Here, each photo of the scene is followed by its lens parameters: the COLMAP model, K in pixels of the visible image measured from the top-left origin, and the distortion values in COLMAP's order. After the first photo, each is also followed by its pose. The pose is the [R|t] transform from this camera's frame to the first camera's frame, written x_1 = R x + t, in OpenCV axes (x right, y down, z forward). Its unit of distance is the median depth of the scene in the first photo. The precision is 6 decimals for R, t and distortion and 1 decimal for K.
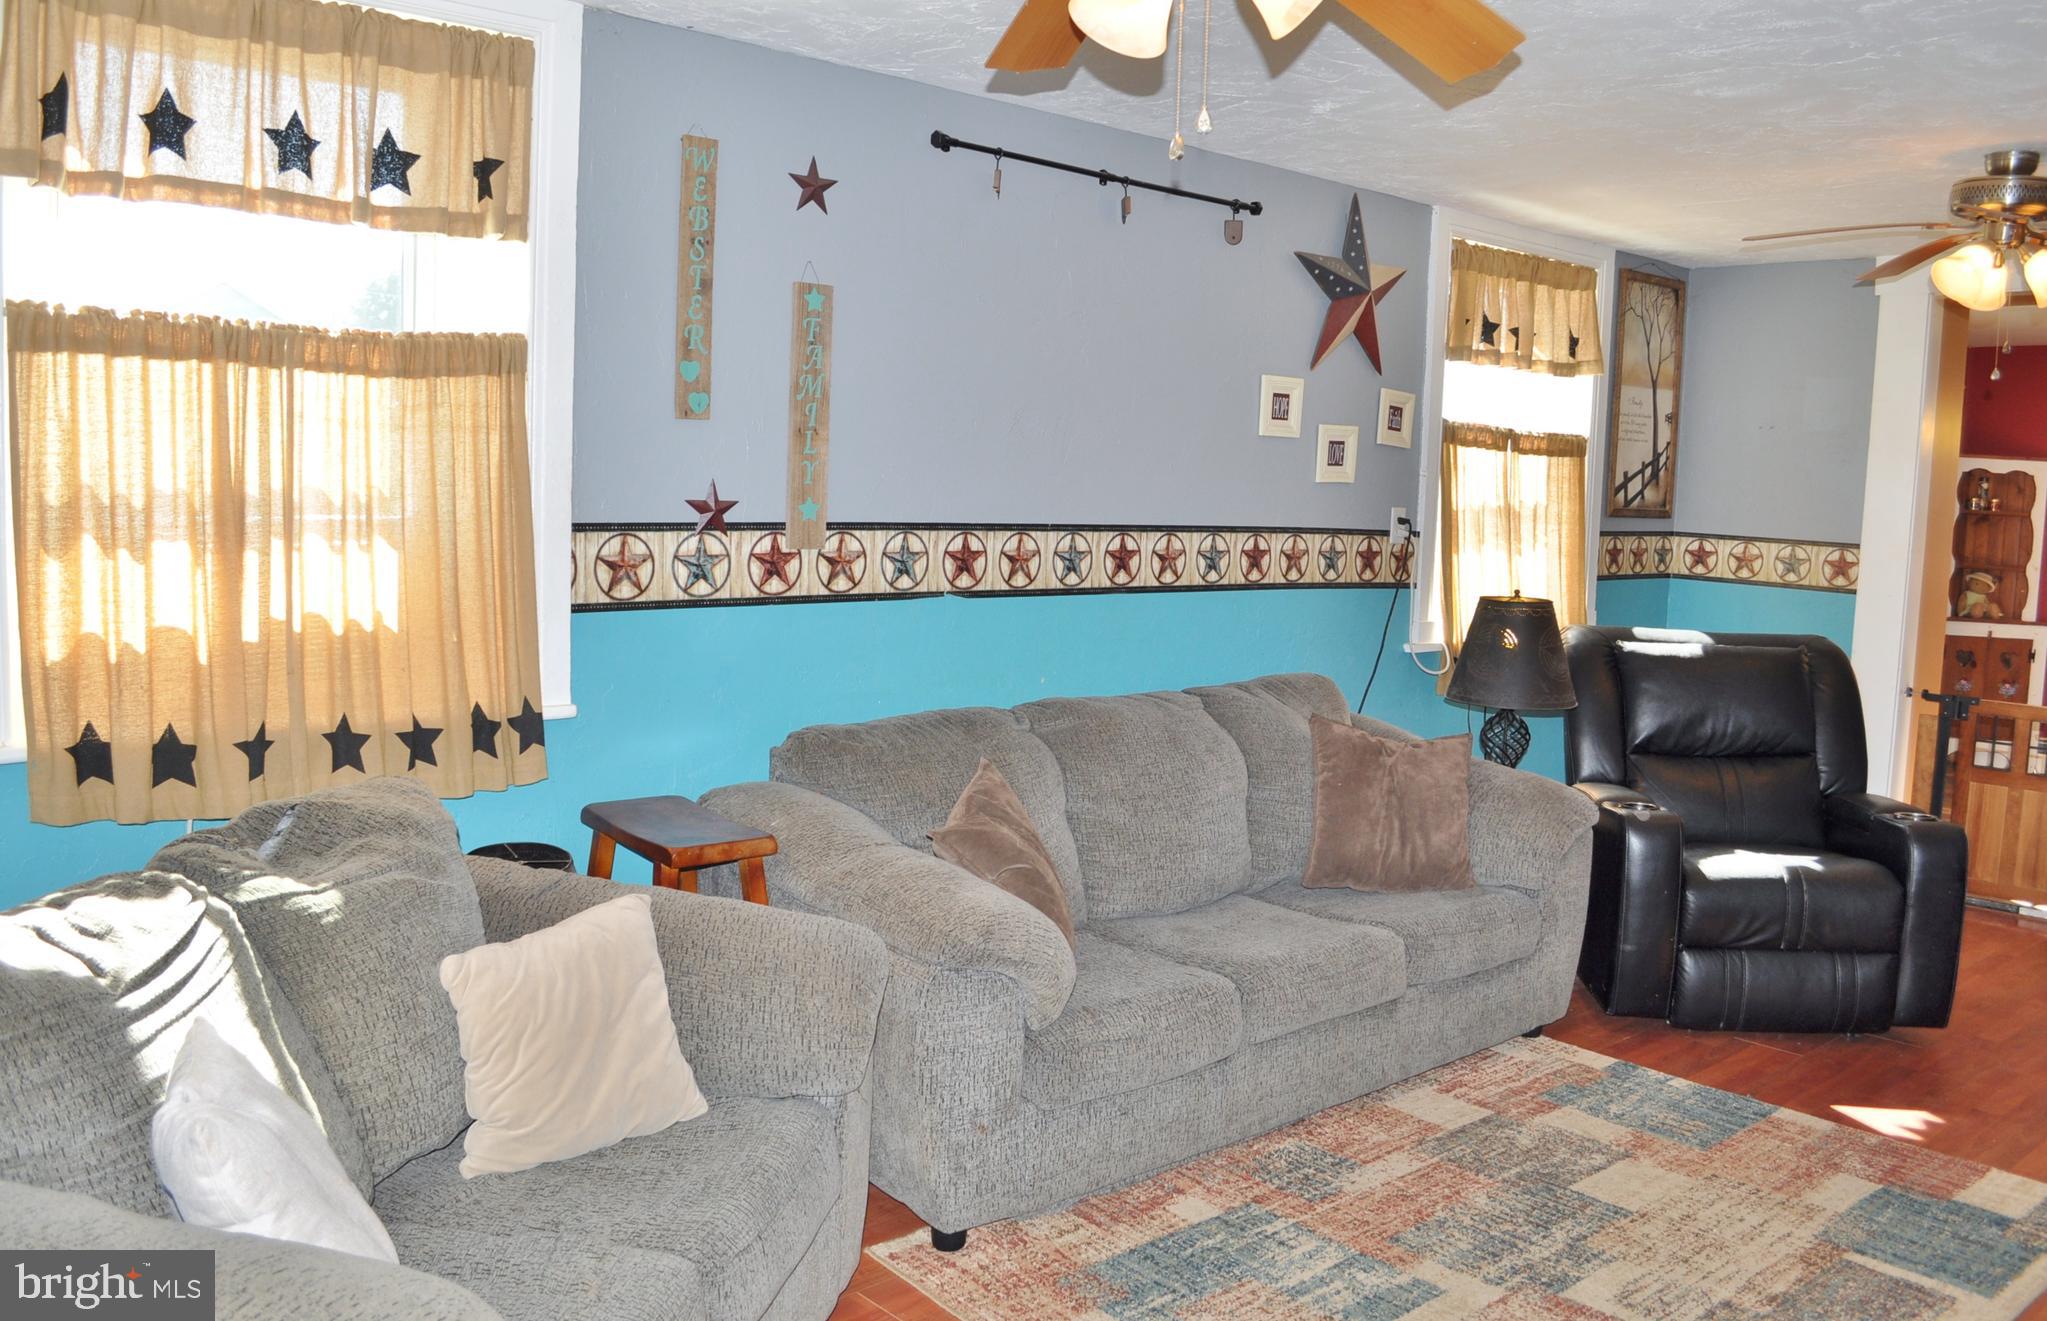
lens RADIAL K [[1757.3, 0, 980.6], [0, 1757.3, 582.0], [0, 0, 1]] dist [-0.159619, 0.196080]
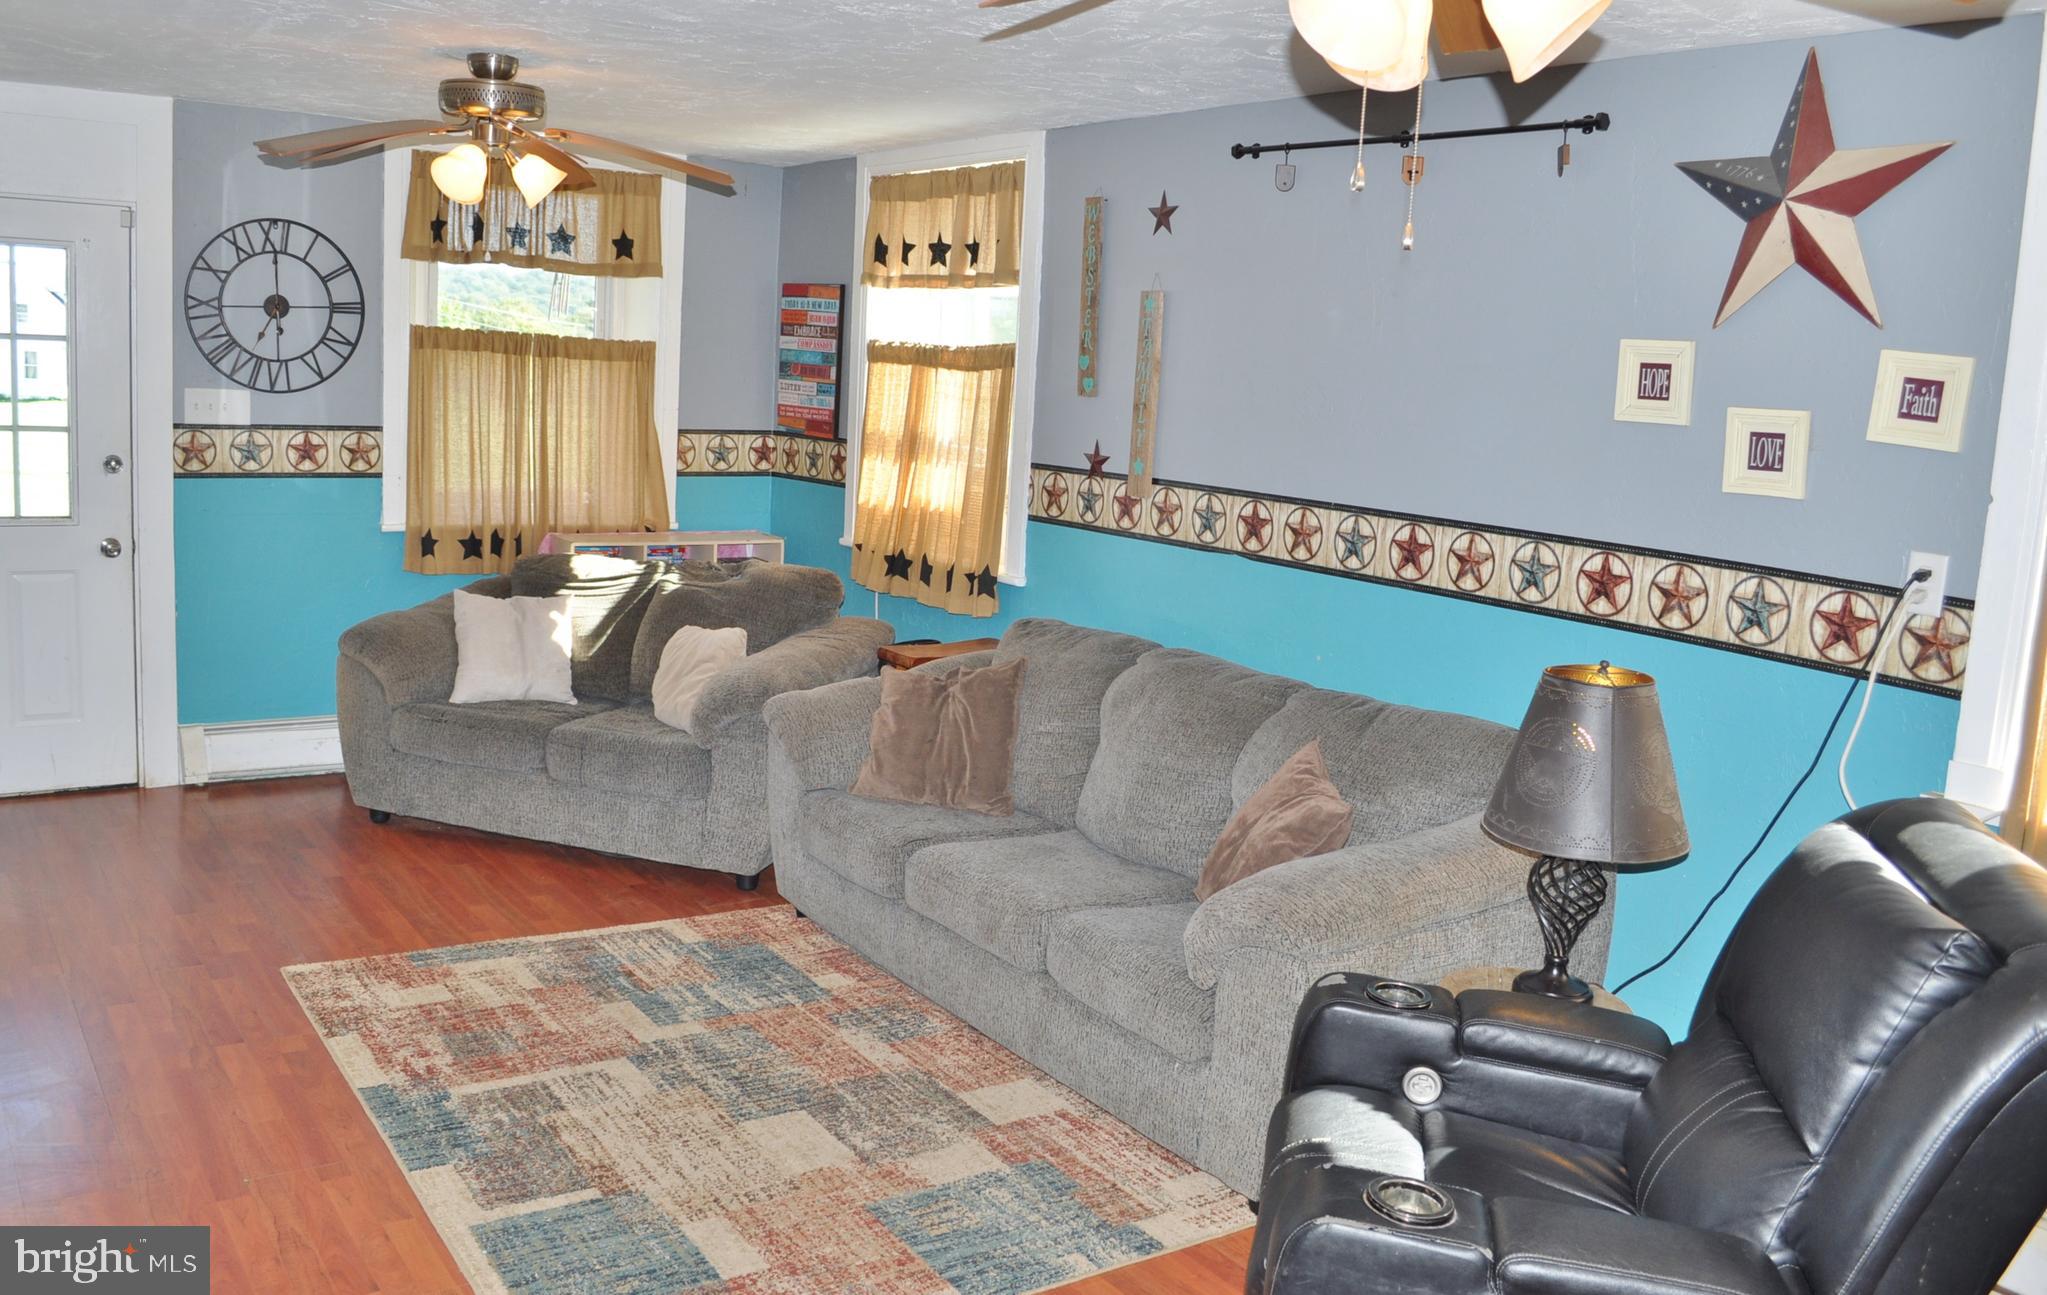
lens RADIAL K [[1658.9, 0, 1018.0], [0, 1658.9, 620.2], [0, 0, 1]] dist [-0.083551, 0.009571]
pose [[-0.117231, 0.070747, -0.990582, 1.105266], [-0.170319, 0.981249, 0.090237, -0.024178], [0.978391, 0.179293, -0.102983, 1.038007]]
